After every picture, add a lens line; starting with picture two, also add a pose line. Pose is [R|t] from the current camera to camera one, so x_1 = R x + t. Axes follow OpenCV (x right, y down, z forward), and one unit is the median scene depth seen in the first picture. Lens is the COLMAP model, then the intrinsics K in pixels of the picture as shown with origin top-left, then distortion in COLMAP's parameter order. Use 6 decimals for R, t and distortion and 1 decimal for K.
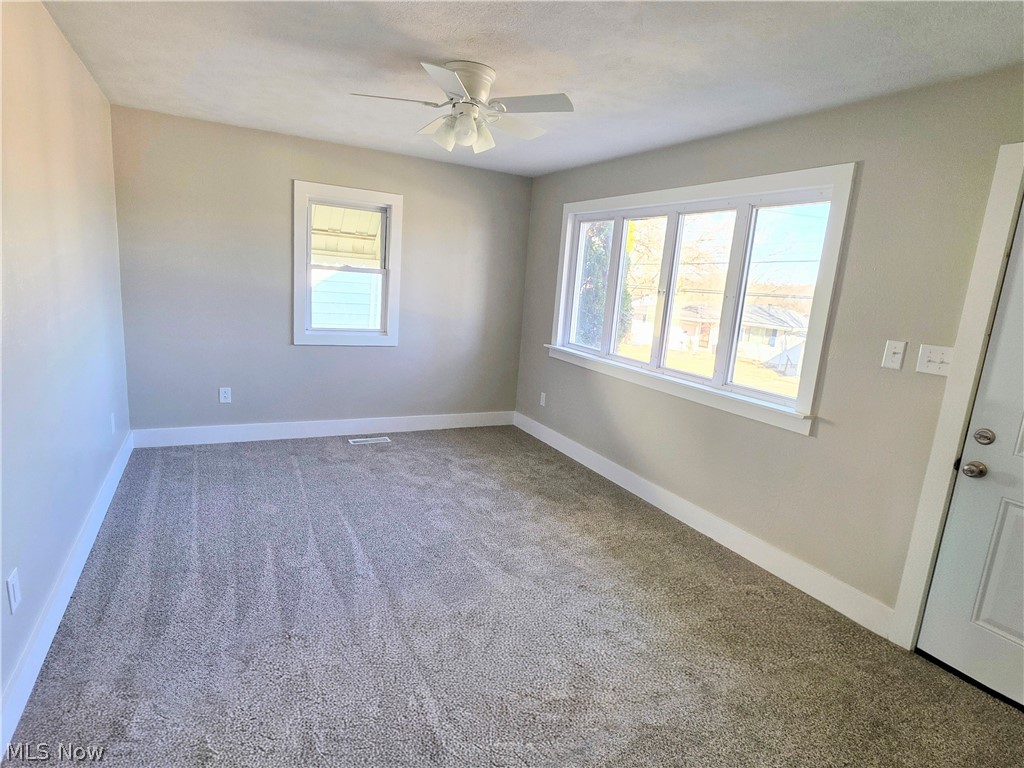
lens RADIAL K [[559.1, 0, 512.0], [0, 559.1, 384.0], [0, 0, 1]] dist [0.000535, 0.000470]
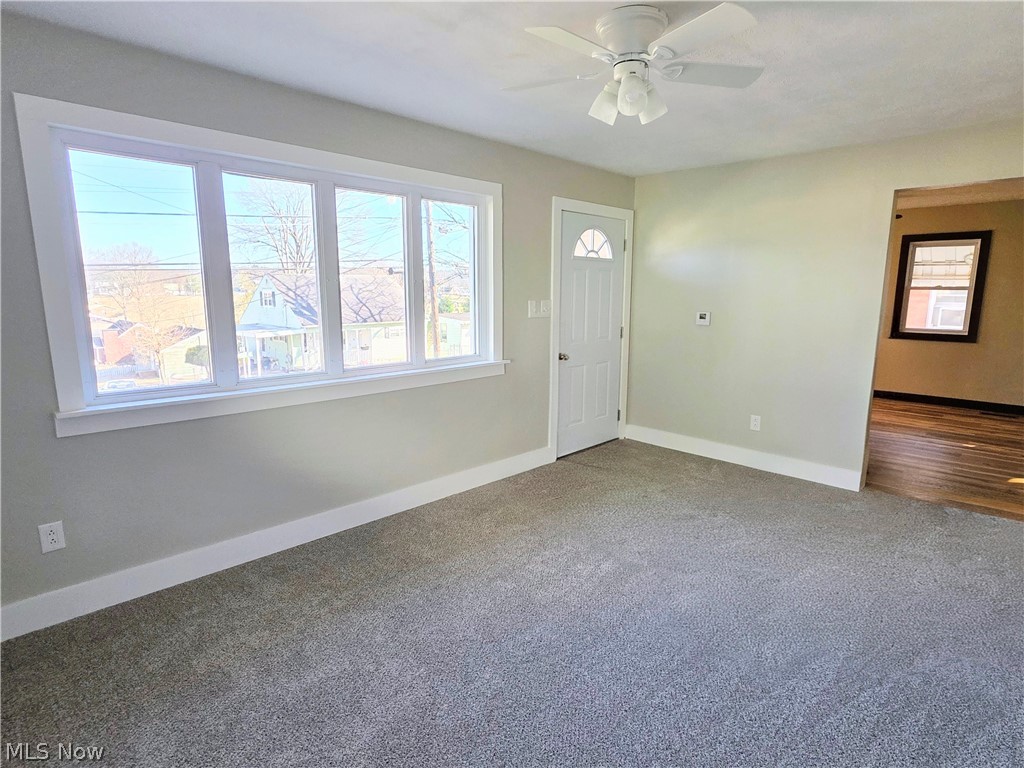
lens RADIAL K [[559.1, 0, 512.0], [0, 559.1, 384.0], [0, 0, 1]] dist [0.000535, 0.000470]
pose [[-0.296151, -0.246484, 0.922789, -0.730255], [0.144621, 0.943418, 0.298407, -0.281148], [-0.944129, 0.221828, -0.243748, 1.209708]]
